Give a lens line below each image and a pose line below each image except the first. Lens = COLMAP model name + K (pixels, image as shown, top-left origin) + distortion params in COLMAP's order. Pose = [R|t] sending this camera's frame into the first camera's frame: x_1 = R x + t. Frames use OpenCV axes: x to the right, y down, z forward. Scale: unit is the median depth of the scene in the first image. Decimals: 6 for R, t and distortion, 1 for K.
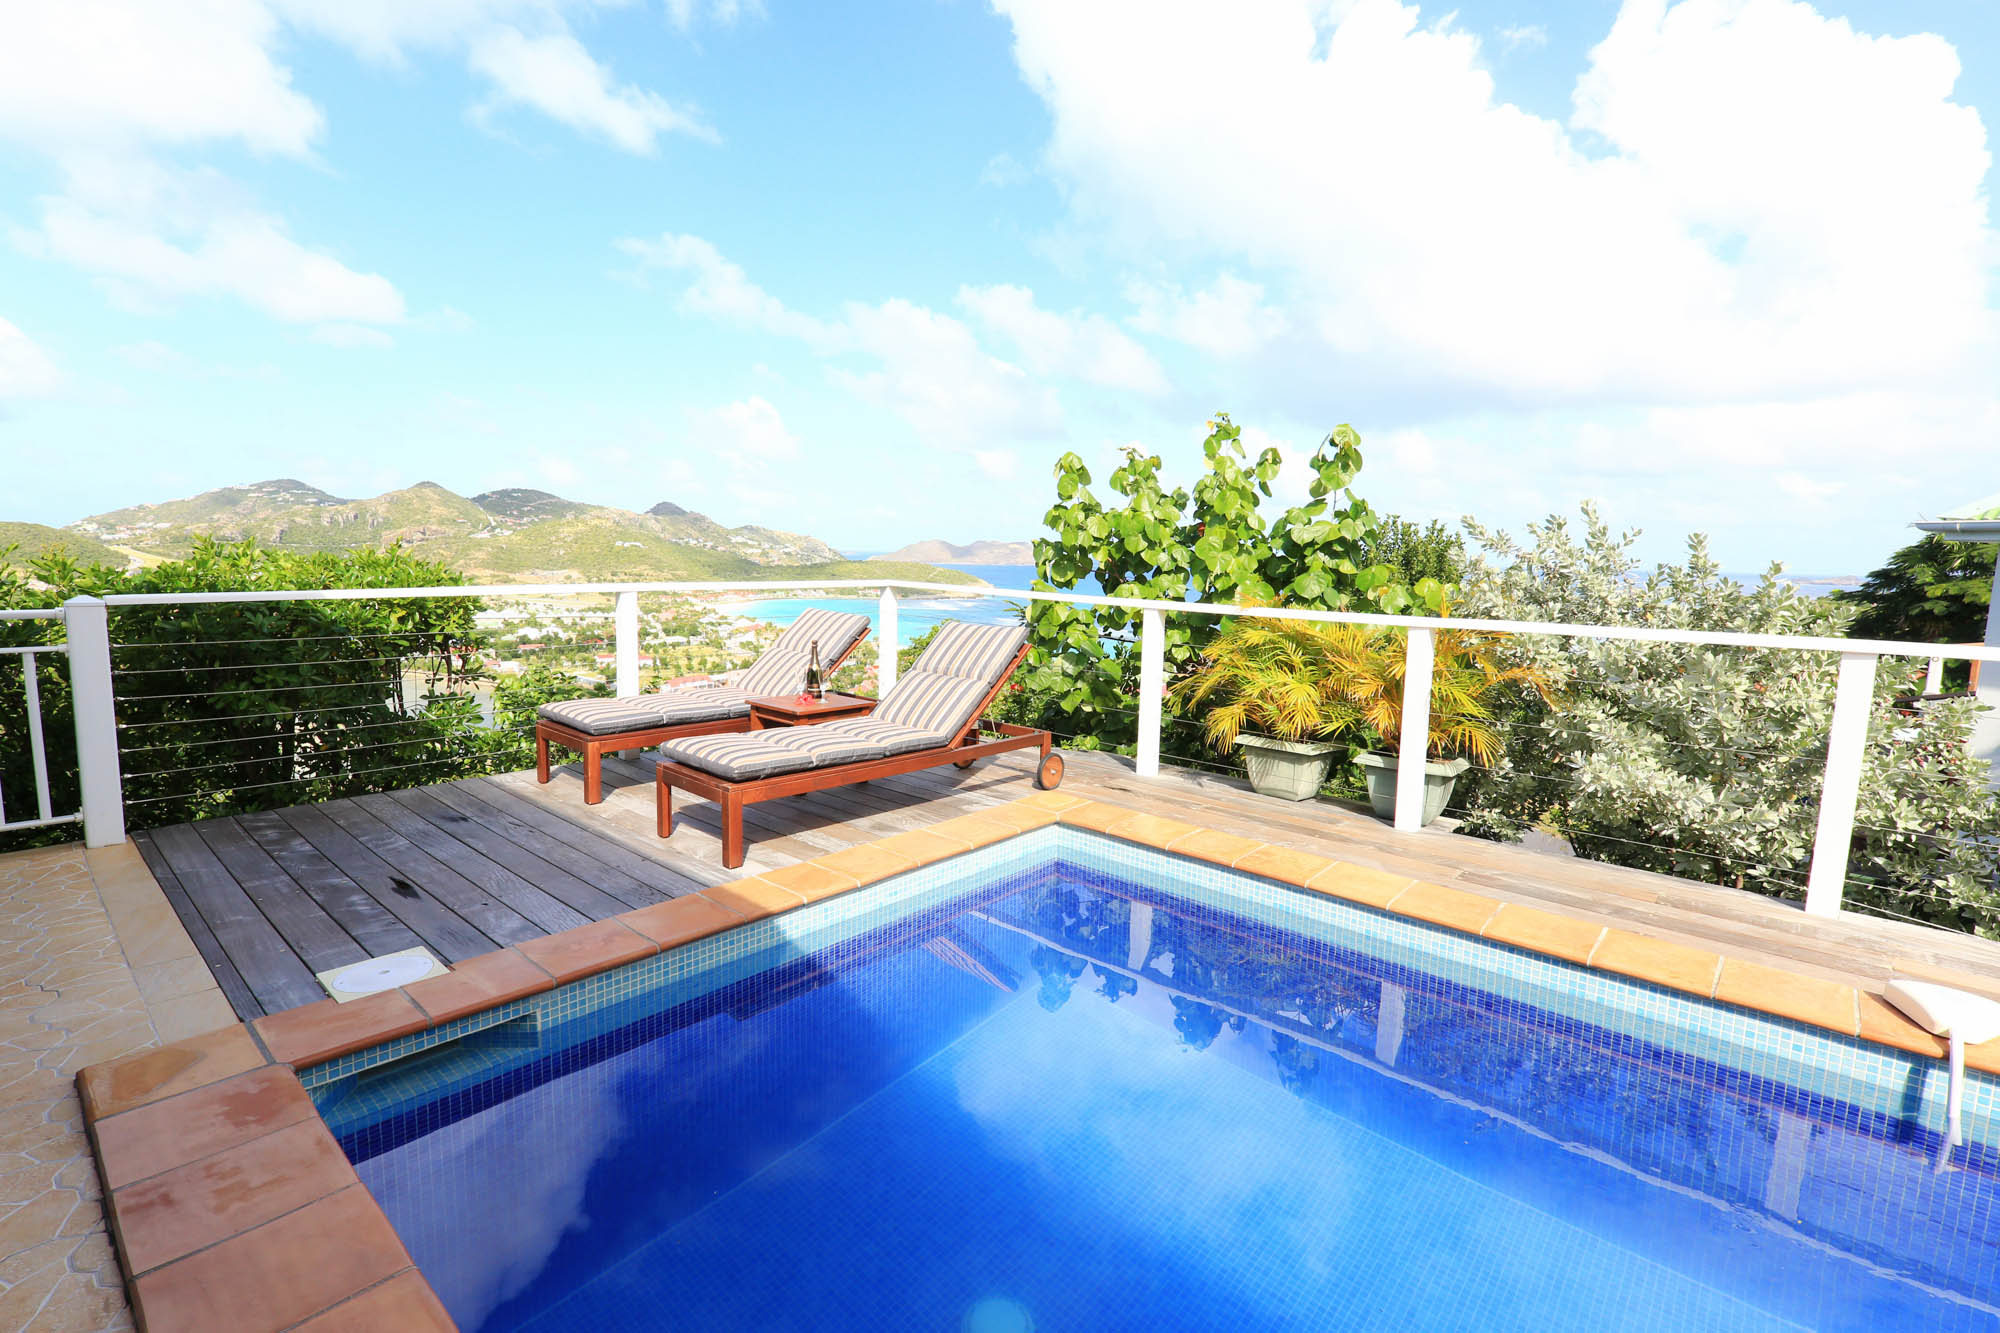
lens RADIAL K [[923.2, 0, 1000.0], [0, 923.2, 666.5], [0, 0, 1]] dist [0.009913, 0.000333]
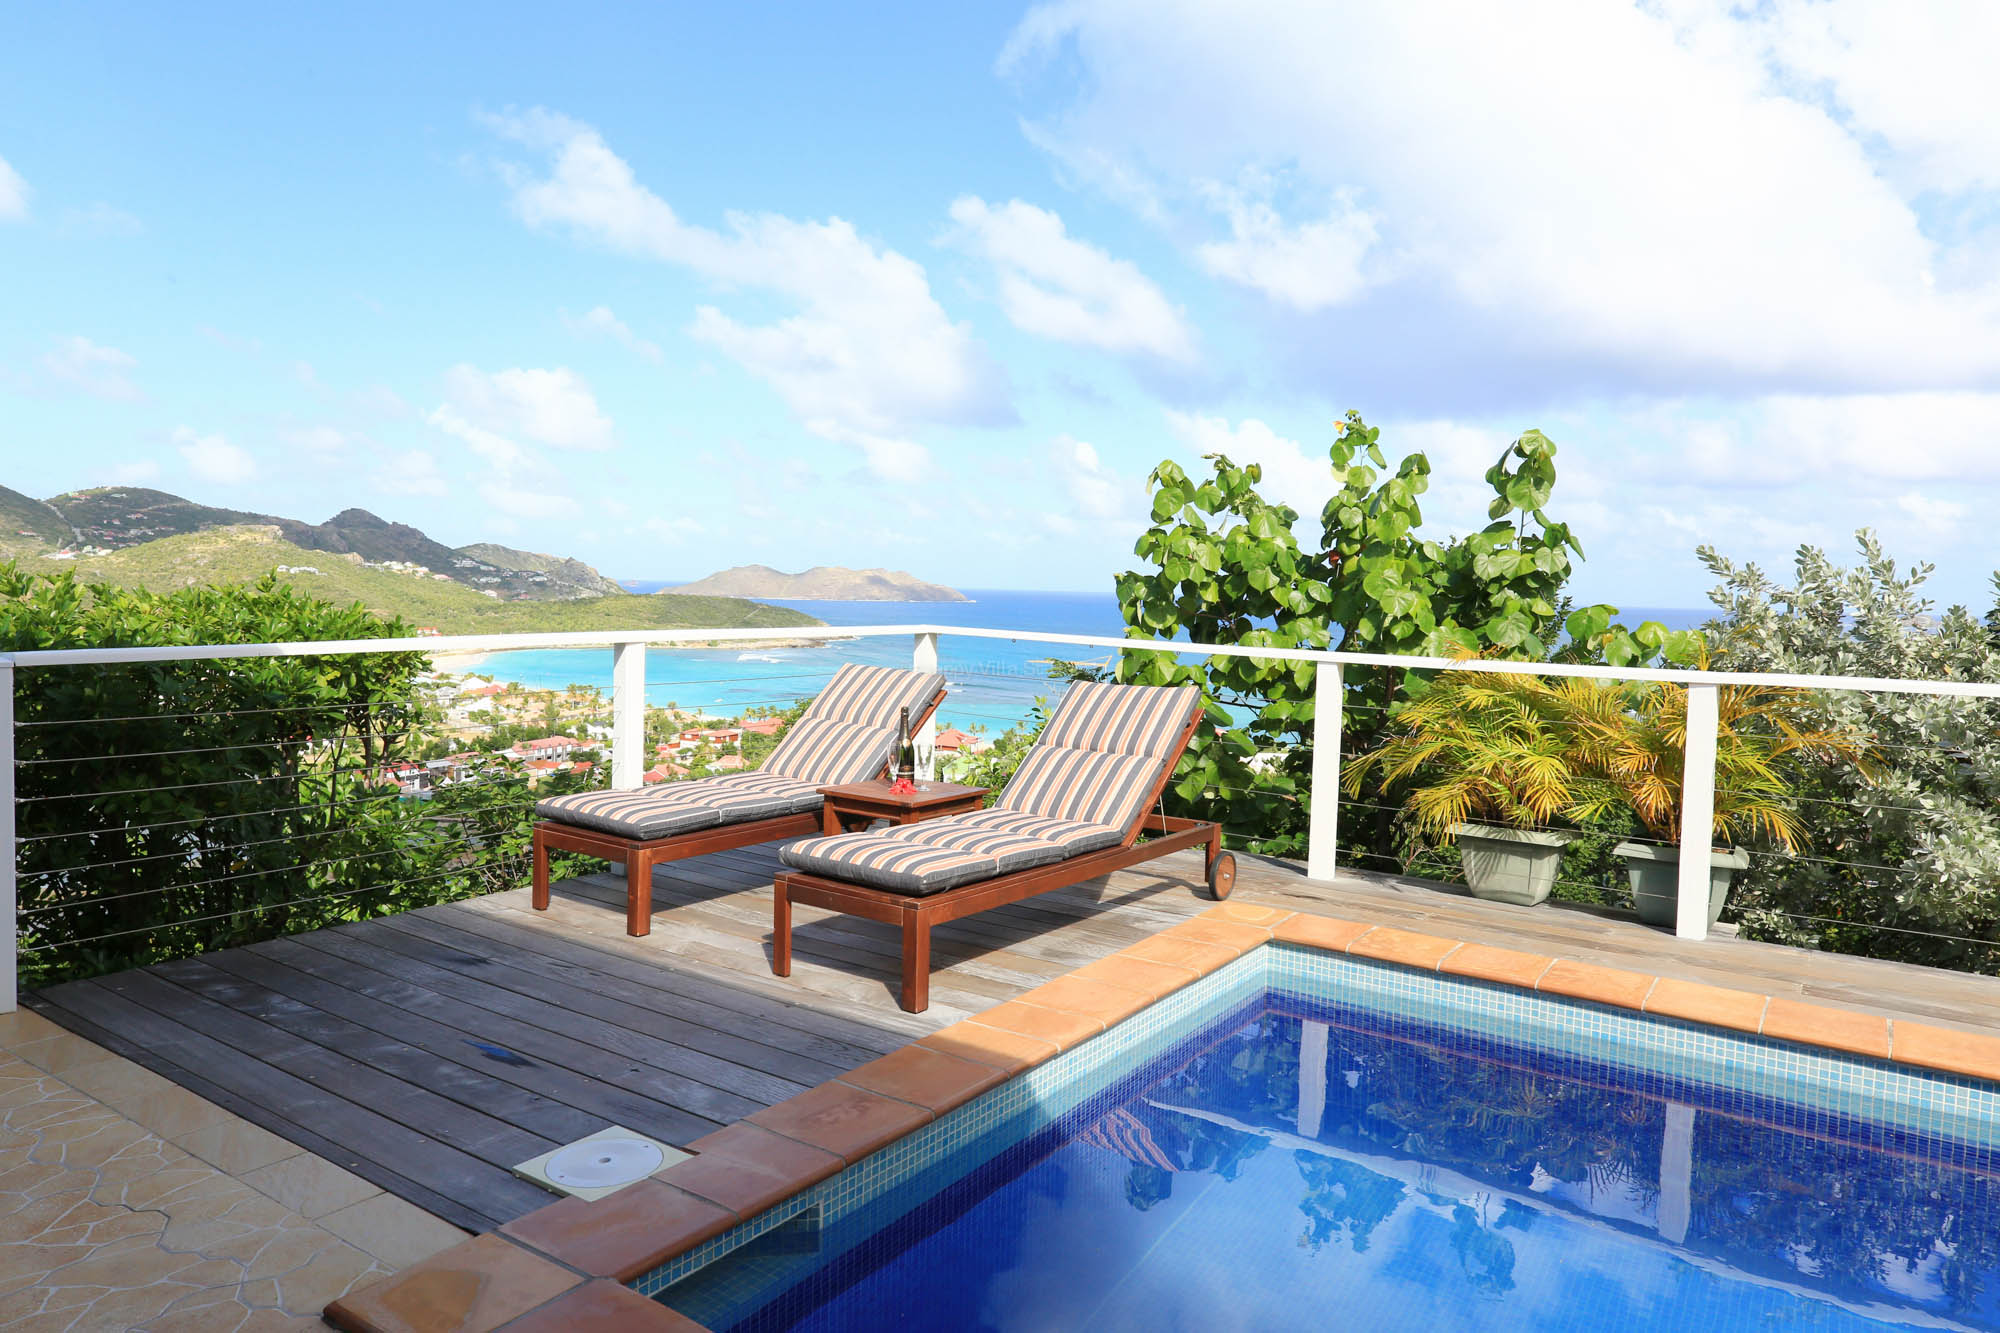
lens RADIAL K [[1286.3, 0, 1000.0], [0, 1286.3, 666.5], [0, 0, 1]] dist [0.002727, 0.023496]
pose [[0.992897, -0.005990, 0.118827, -0.274726], [0.012879, 0.998274, -0.057295, -0.000485], [-0.118278, 0.058418, 0.991261, -0.045463]]
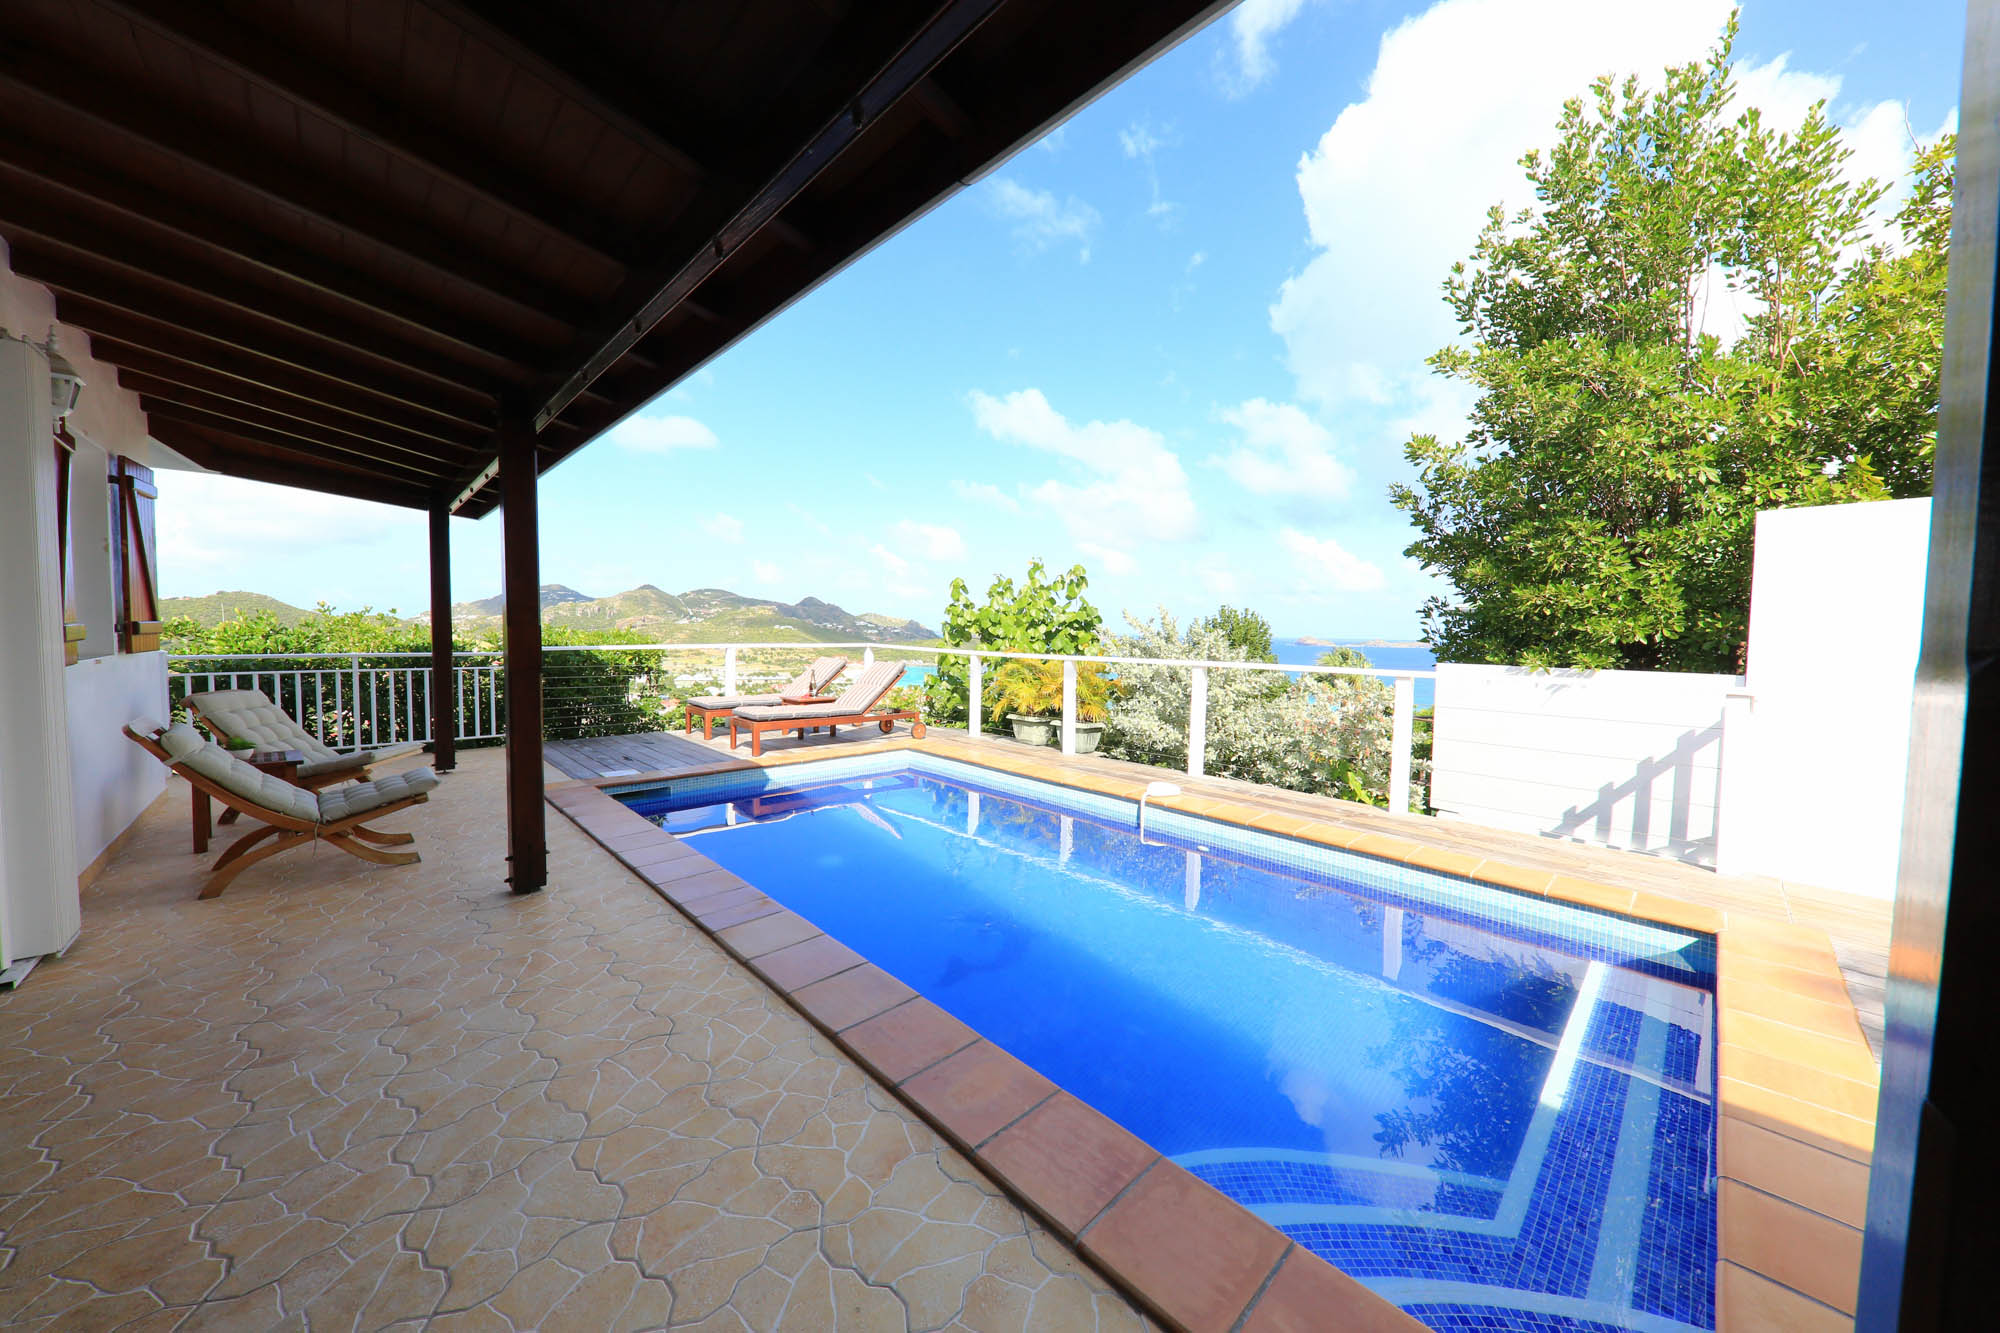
lens RADIAL K [[710.1, 0, 1000.0], [0, 710.1, 666.5], [0, 0, 1]] dist [0.014982, 0.000013]
pose [[0.995946, -0.001565, -0.089935, 0.420898], [-0.005154, 0.997213, -0.074426, 0.095189], [0.089801, 0.074588, 0.993163, -0.664208]]
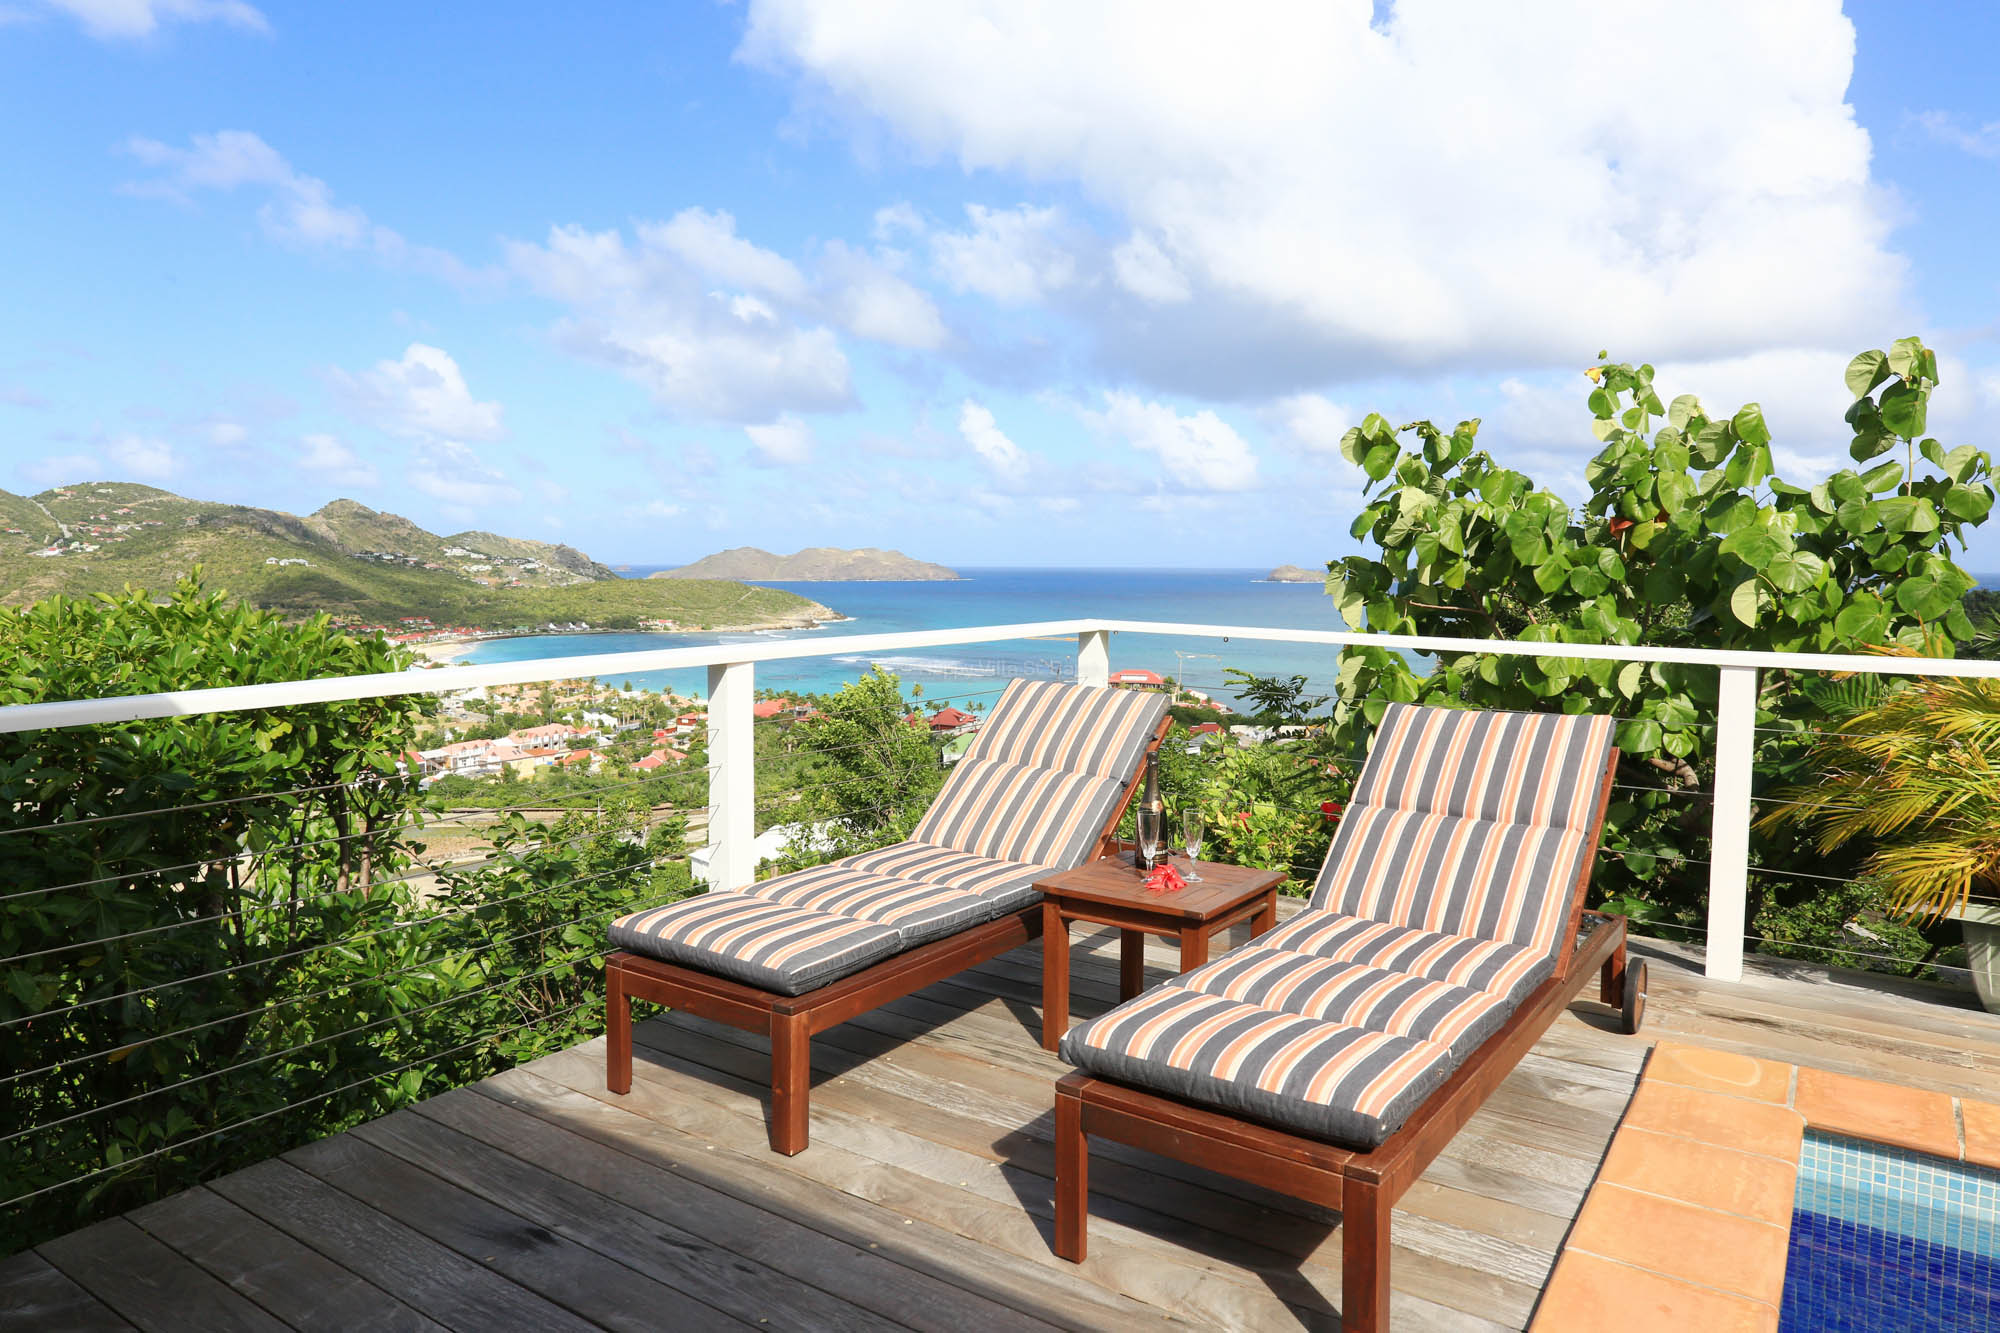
lens RADIAL K [[1286.3, 0, 1000.0], [0, 1286.3, 666.5], [0, 0, 1]] dist [0.002727, 0.023496]
pose [[0.992006, -0.029160, 0.122773, -0.405097], [0.034262, 0.998626, -0.039645, -0.055081], [-0.121448, 0.043535, 0.991643, 0.361780]]
